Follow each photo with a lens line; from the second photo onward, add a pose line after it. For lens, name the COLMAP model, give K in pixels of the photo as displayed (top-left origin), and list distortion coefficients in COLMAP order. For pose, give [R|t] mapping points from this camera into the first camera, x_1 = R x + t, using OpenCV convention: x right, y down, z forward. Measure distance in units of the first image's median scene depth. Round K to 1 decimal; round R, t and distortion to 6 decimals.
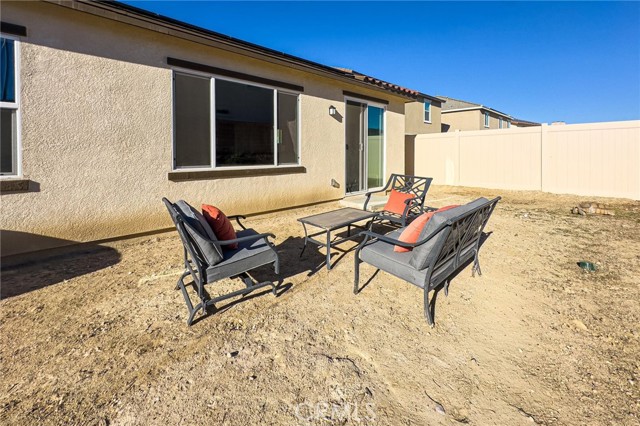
lens RADIAL K [[268.1, 0, 320.2], [0, 268.1, 154.5], [0, 0, 1]] dist [-0.002783, -0.000103]
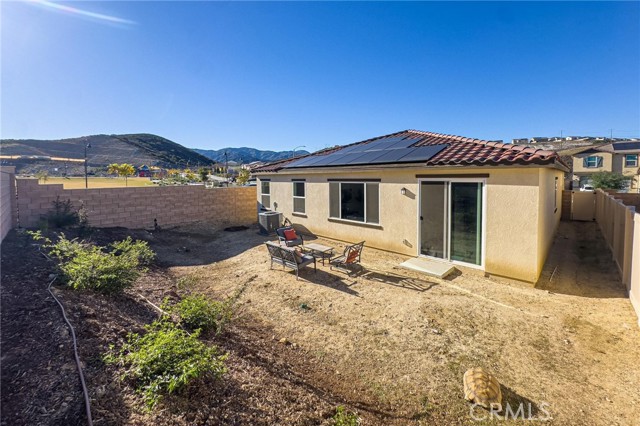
lens RADIAL K [[256.4, 0, 317.4], [0, 256.4, 180.1], [0, 0, 1]] dist [-0.001835, -0.000156]
pose [[0.032311, 0.003510, -0.999472, 1.765993], [-0.008791, 0.999956, 0.003228, -0.282739], [0.999439, 0.008682, 0.032340, 0.632471]]
